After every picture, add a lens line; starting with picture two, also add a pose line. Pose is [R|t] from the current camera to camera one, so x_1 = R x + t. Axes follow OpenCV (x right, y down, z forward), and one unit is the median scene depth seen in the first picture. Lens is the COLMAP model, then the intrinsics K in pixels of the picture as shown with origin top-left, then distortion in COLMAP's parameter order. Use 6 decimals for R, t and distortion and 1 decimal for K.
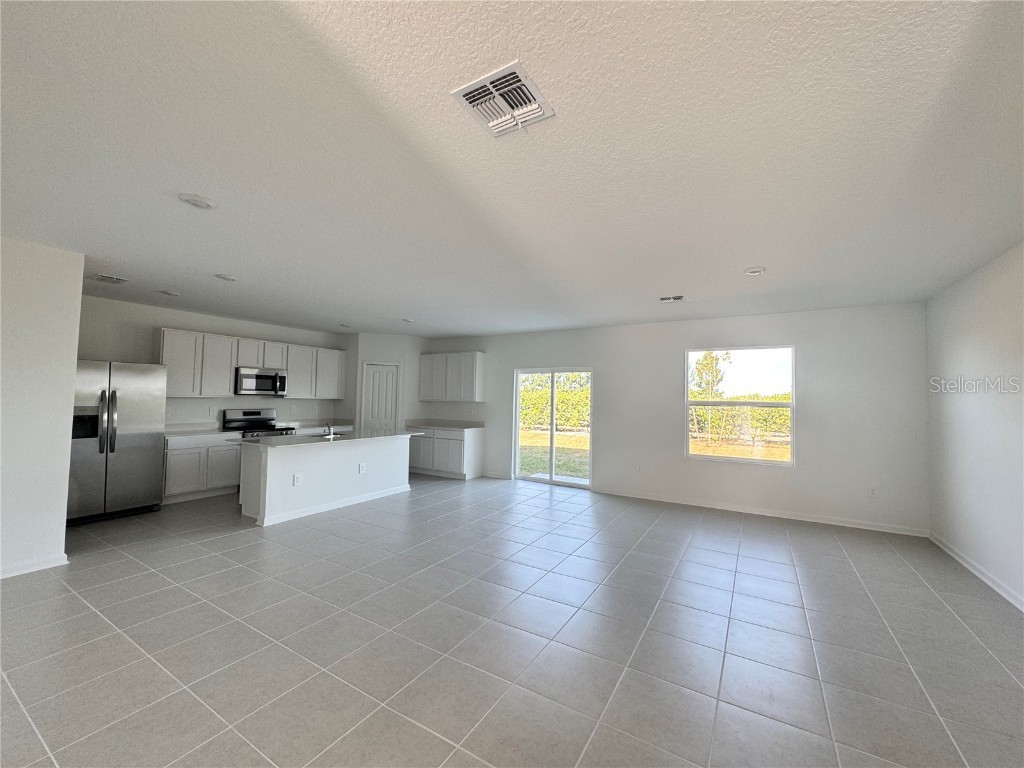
lens RADIAL K [[408.7, 0, 510.4], [0, 408.7, 382.4], [0, 0, 1]] dist [-0.001167, 0.000392]
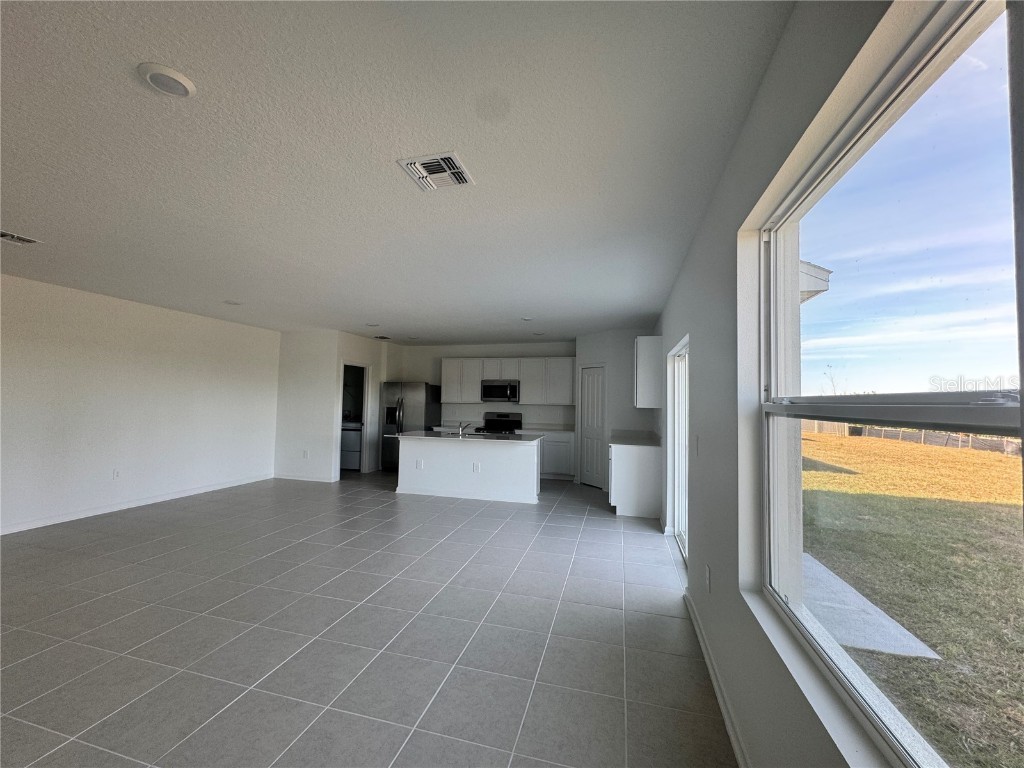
lens RADIAL K [[408.7, 0, 508.2], [0, 408.7, 385.8], [0, 0, 1]] dist [-0.001167, 0.000392]
pose [[0.273447, -0.050773, -0.960546, 0.572870], [0.025371, 0.998639, -0.045564, 0.038540], [0.961552, -0.011910, 0.274363, 0.637412]]
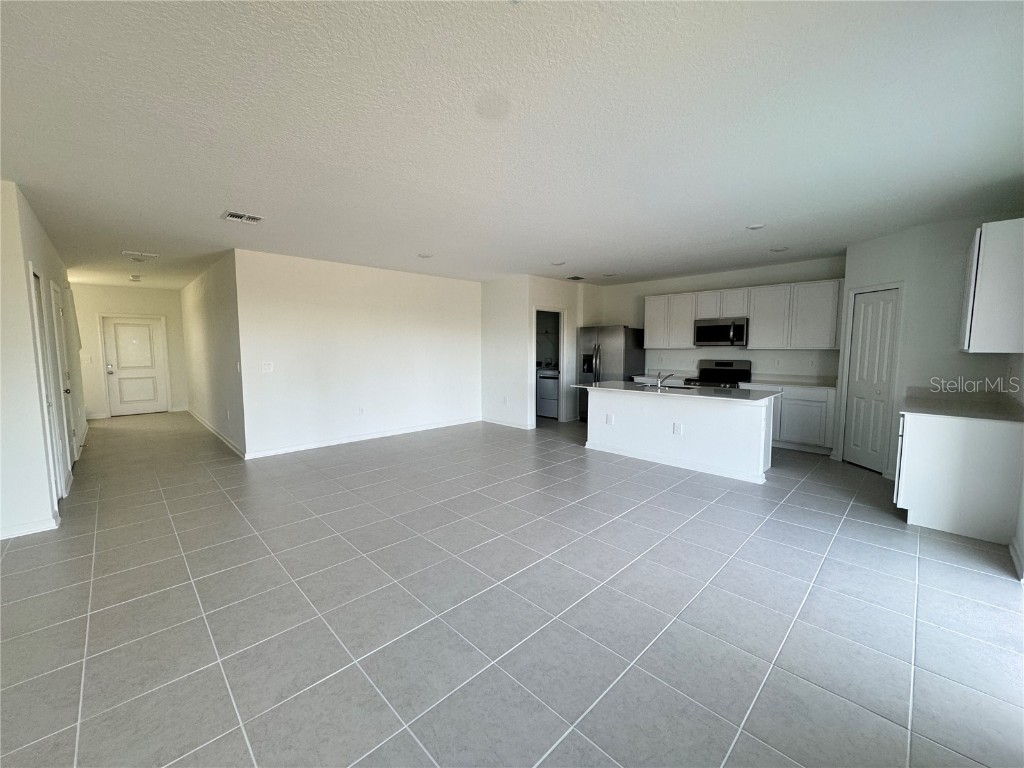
lens RADIAL K [[408.7, 0, 510.9], [0, 408.7, 382.6], [0, 0, 1]] dist [-0.001167, 0.000392]
pose [[-0.247890, 0.068083, -0.966393, 0.453198], [0.033985, 0.997525, 0.061559, 0.039041], [0.968192, -0.017583, -0.249590, 0.708719]]
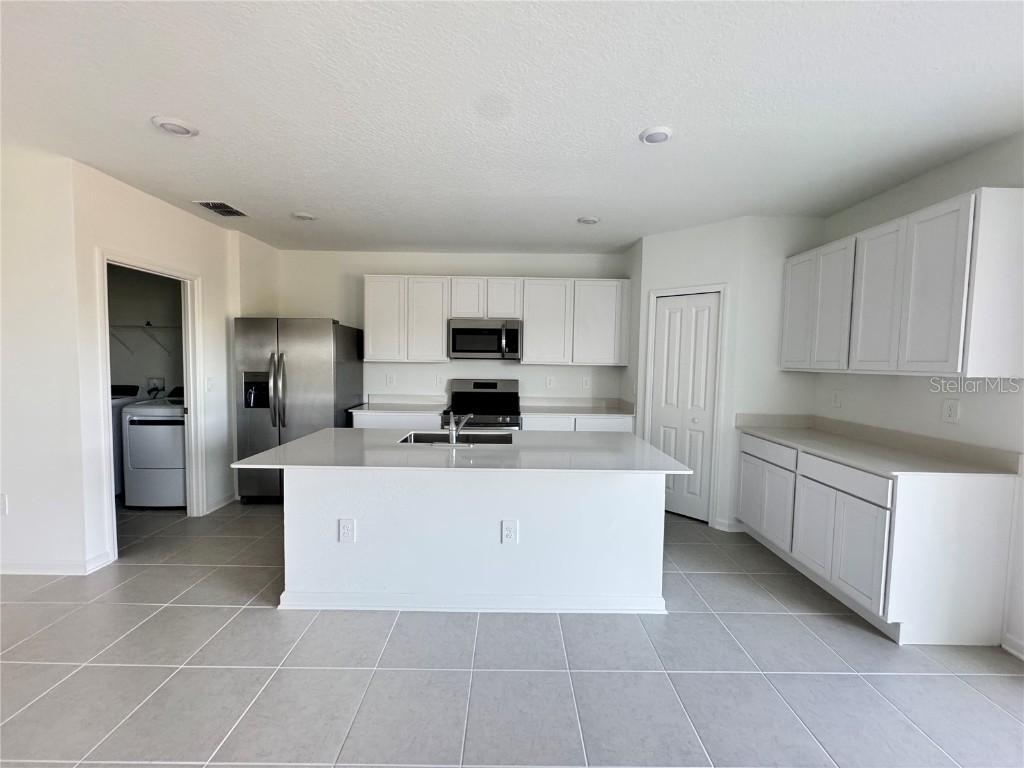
lens RADIAL K [[408.7, 0, 509.0], [0, 408.7, 382.8], [0, 0, 1]] dist [-0.001167, 0.000392]
pose [[0.520260, 0.039520, -0.853093, -0.012624], [0.027428, 0.997640, 0.062943, 0.027056], [0.853567, -0.056145, 0.517948, 0.641135]]
